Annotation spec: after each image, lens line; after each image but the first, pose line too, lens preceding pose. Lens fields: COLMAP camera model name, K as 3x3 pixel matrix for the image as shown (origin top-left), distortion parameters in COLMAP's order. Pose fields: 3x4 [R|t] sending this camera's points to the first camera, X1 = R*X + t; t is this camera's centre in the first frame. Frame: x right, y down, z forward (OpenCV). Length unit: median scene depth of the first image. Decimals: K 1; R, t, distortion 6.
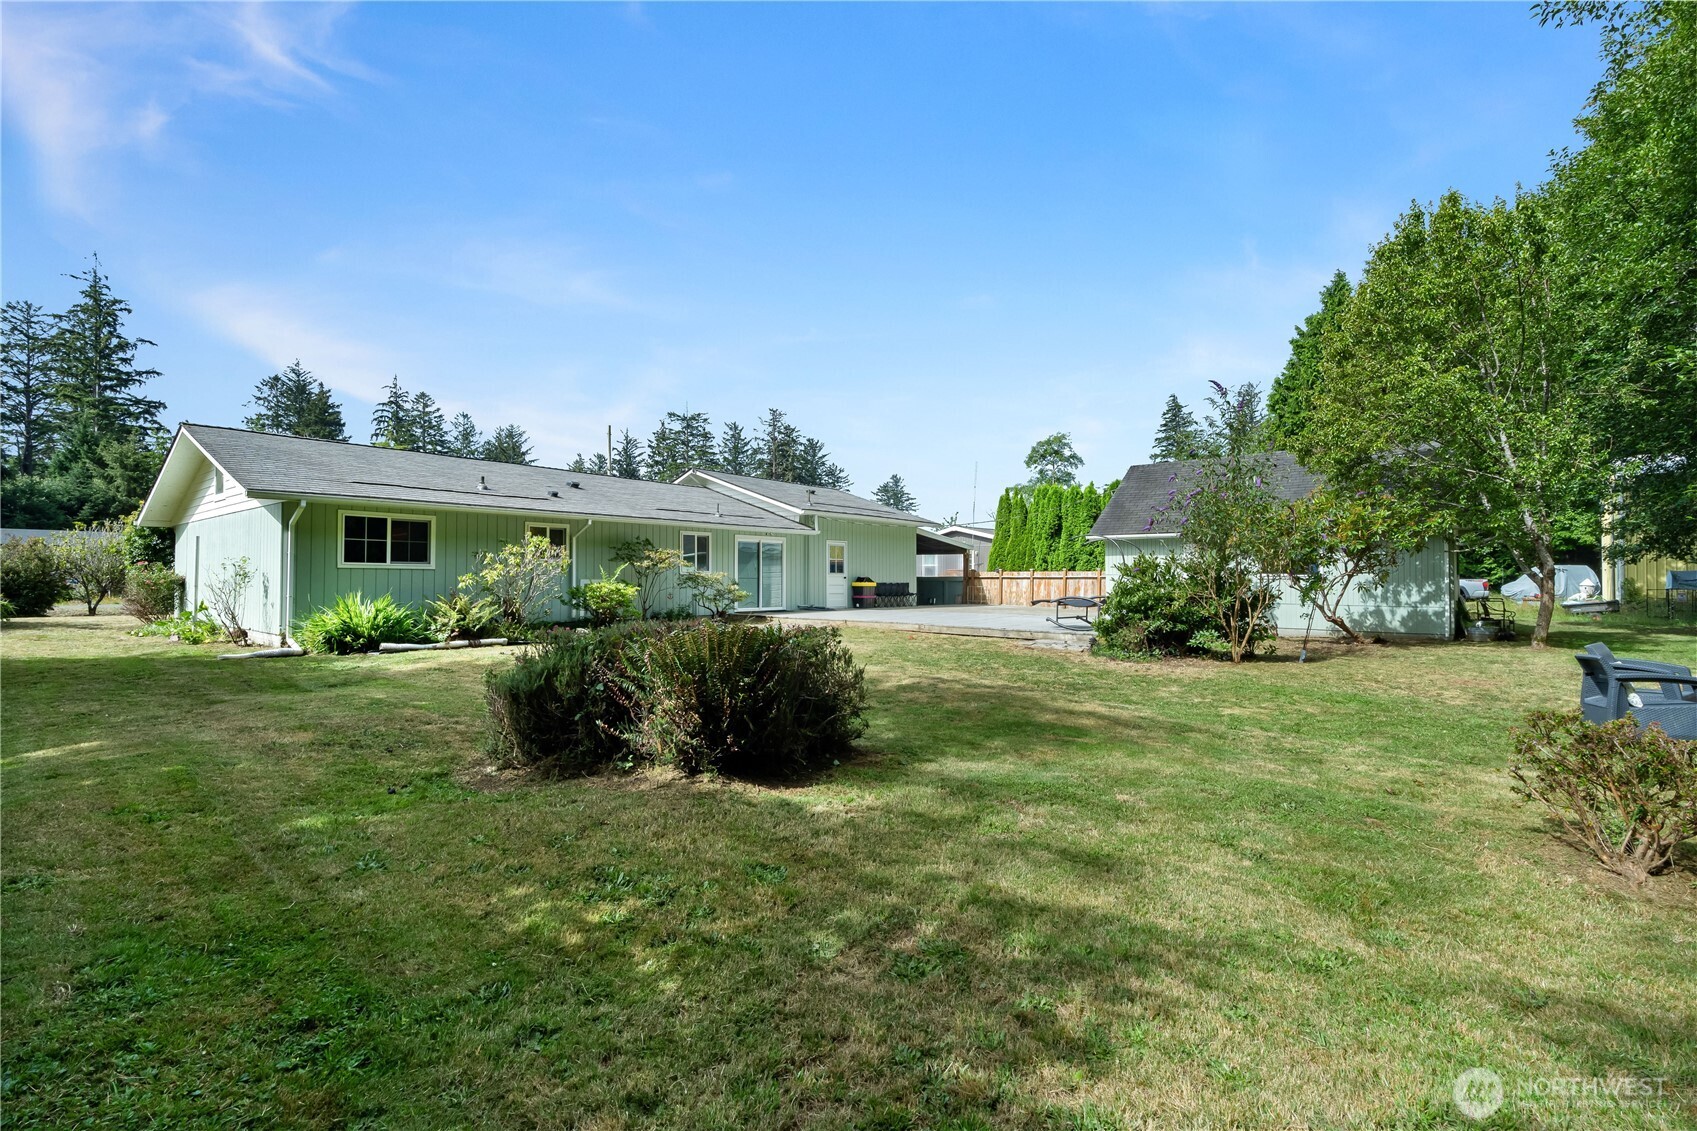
lens RADIAL K [[791.0, 0, 852.4], [0, 791.0, 577.6], [0, 0, 1]] dist [-0.002486, 0.000874]
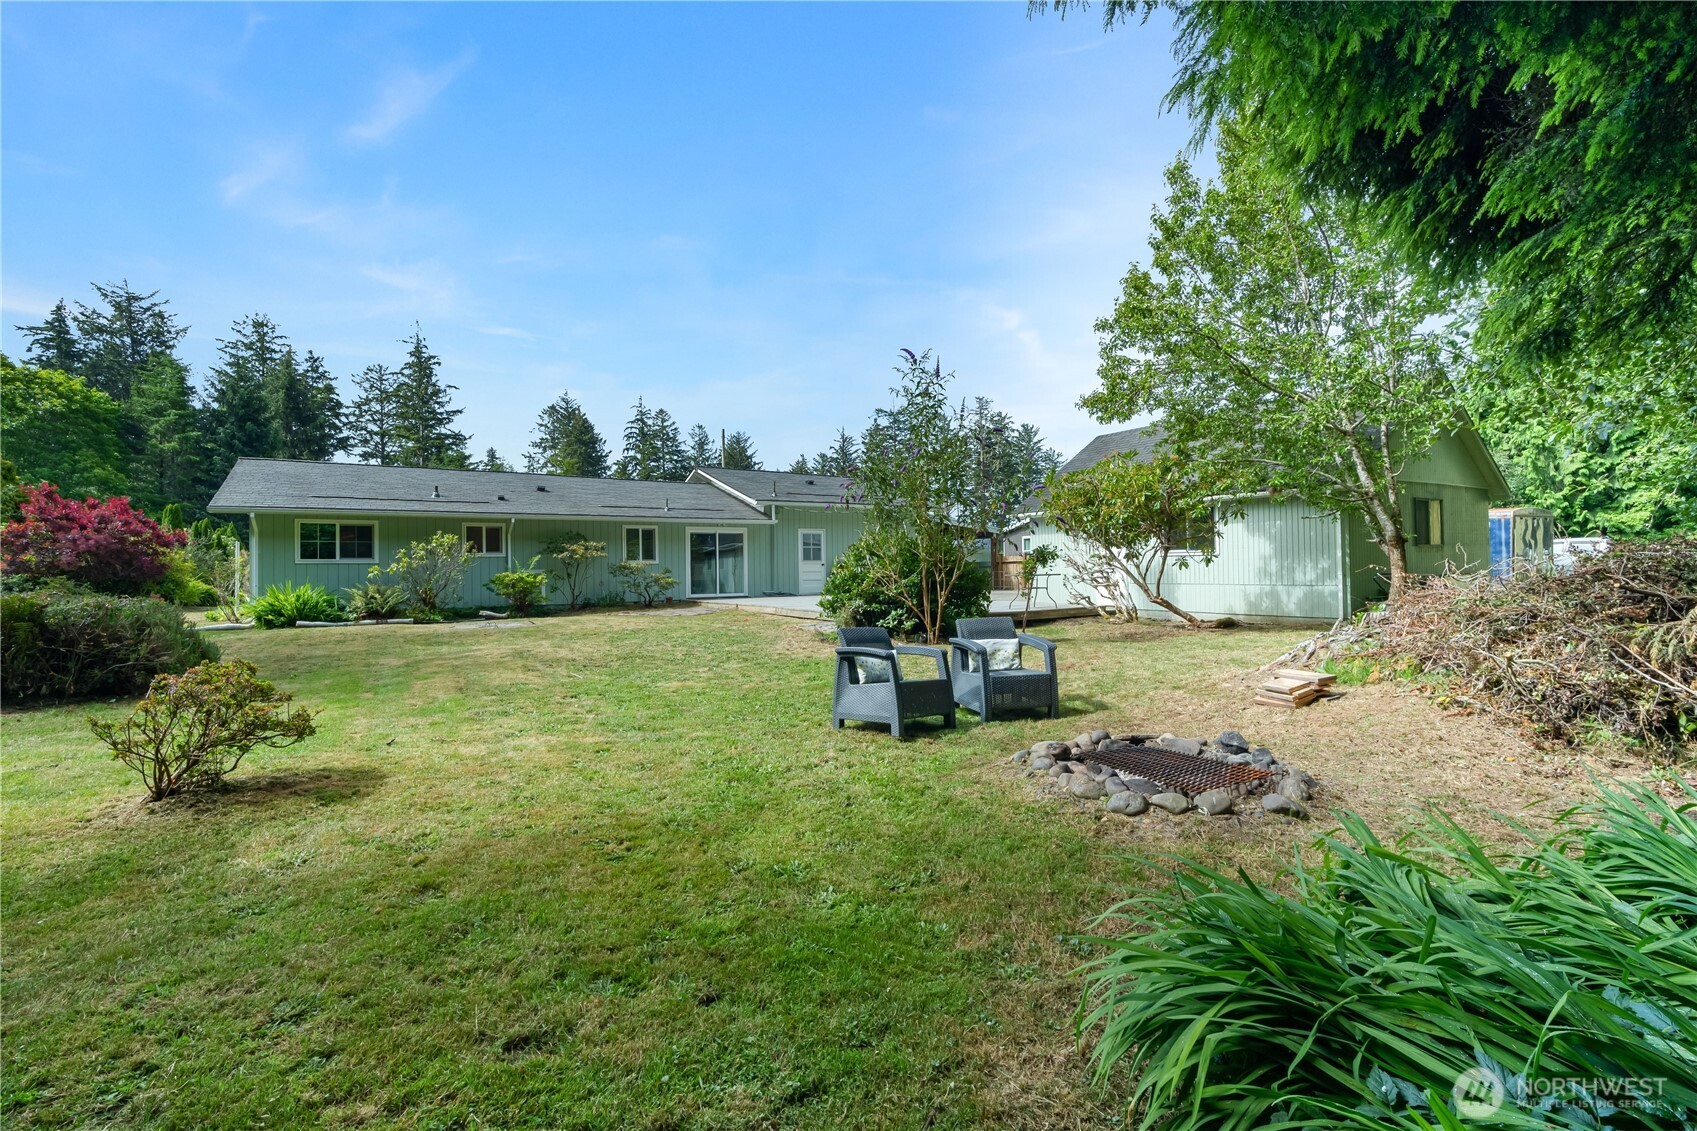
lens RADIAL K [[791.0, 0, 852.4], [0, 791.0, 577.6], [0, 0, 1]] dist [-0.002486, 0.000874]
pose [[0.948413, -0.013141, -0.316765, 0.100600], [0.016916, 0.999815, 0.009170, 0.002294], [0.316586, -0.014055, 0.948460, 0.009749]]
